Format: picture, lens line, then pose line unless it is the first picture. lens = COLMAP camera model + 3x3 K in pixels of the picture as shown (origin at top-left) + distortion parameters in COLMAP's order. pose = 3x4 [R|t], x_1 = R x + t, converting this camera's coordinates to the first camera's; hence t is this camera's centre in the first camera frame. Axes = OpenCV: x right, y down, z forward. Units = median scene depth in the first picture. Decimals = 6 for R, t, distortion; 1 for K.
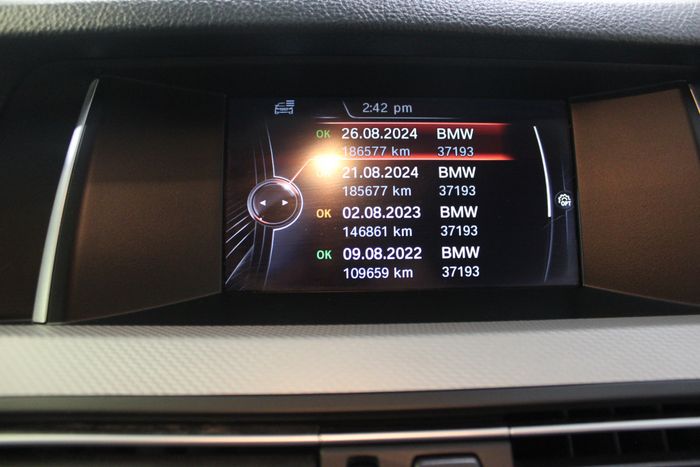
lens RADIAL K [[574.0, 0, 365.7], [0, 574.0, 240.0], [0, 0, 1]] dist [-0.141560, 0.110696]
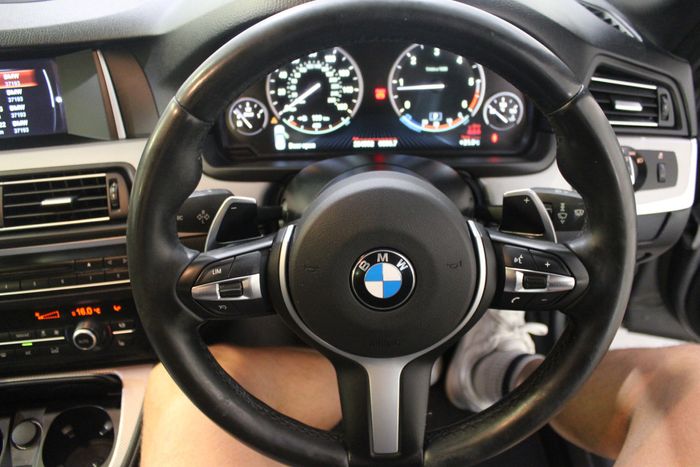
lens RADIAL K [[574.0, 0, 351.8], [0, 574.0, 239.5], [0, 0, 1]] dist [-0.141560, 0.110696]
pose [[0.996340, -0.065413, 0.055028, 1.557148], [0.039301, 0.922215, 0.384674, -0.414796], [-0.075911, -0.381103, 0.921411, -1.754208]]
